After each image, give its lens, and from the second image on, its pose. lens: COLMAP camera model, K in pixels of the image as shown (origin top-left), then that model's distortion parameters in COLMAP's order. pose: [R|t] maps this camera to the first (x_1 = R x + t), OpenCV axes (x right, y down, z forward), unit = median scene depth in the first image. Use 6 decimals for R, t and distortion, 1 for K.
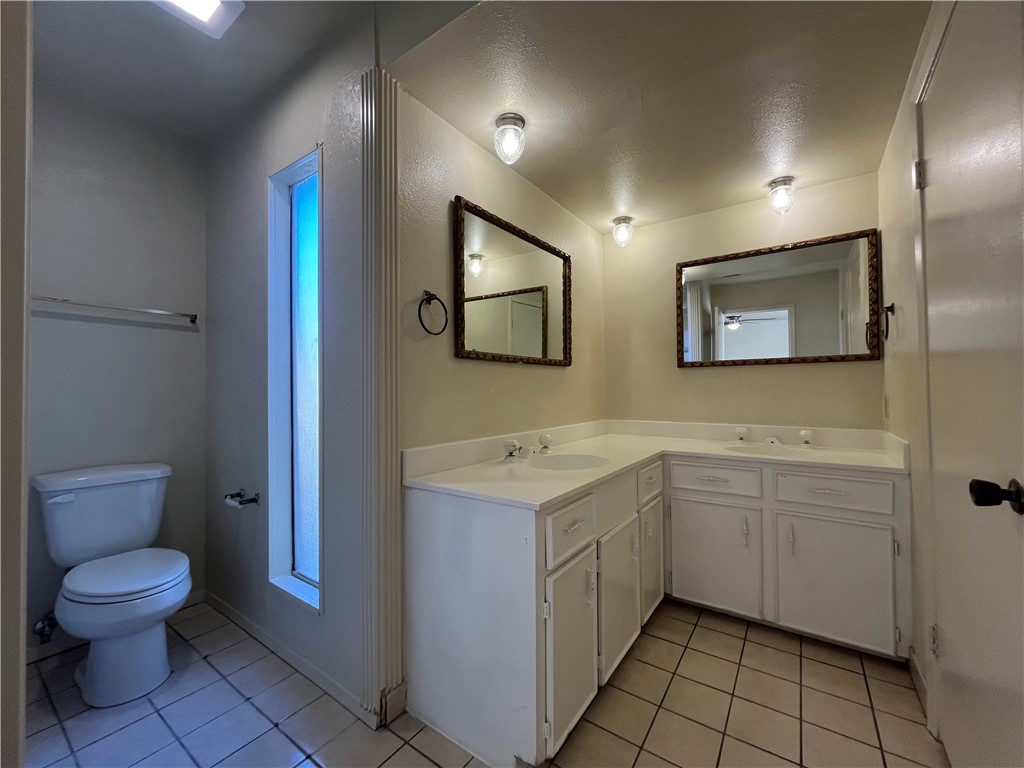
lens RADIAL K [[414.0, 0, 510.2], [0, 414.0, 382.2], [0, 0, 1]] dist [-0.004183, -0.000569]
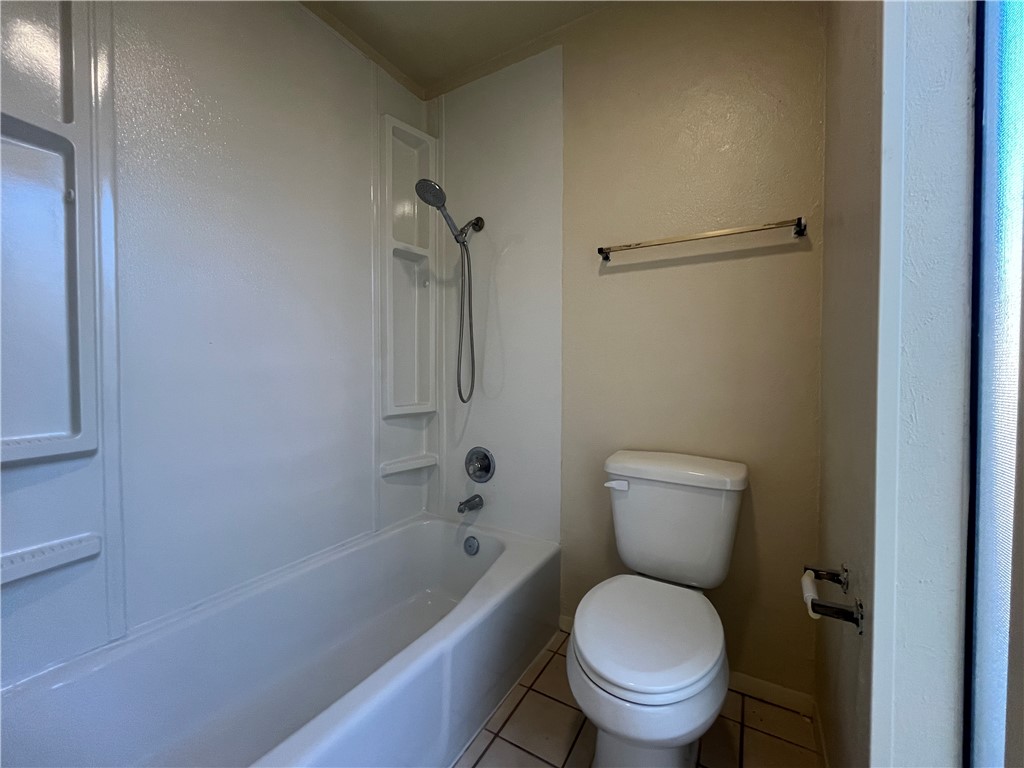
lens RADIAL K [[414.0, 0, 510.2], [0, 414.0, 382.2], [0, 0, 1]] dist [-0.004183, -0.000569]
pose [[0.082017, 0.029995, -0.996179, -0.247306], [0.017175, 0.999356, 0.031504, 0.041996], [0.996483, -0.019693, 0.081449, 0.616669]]
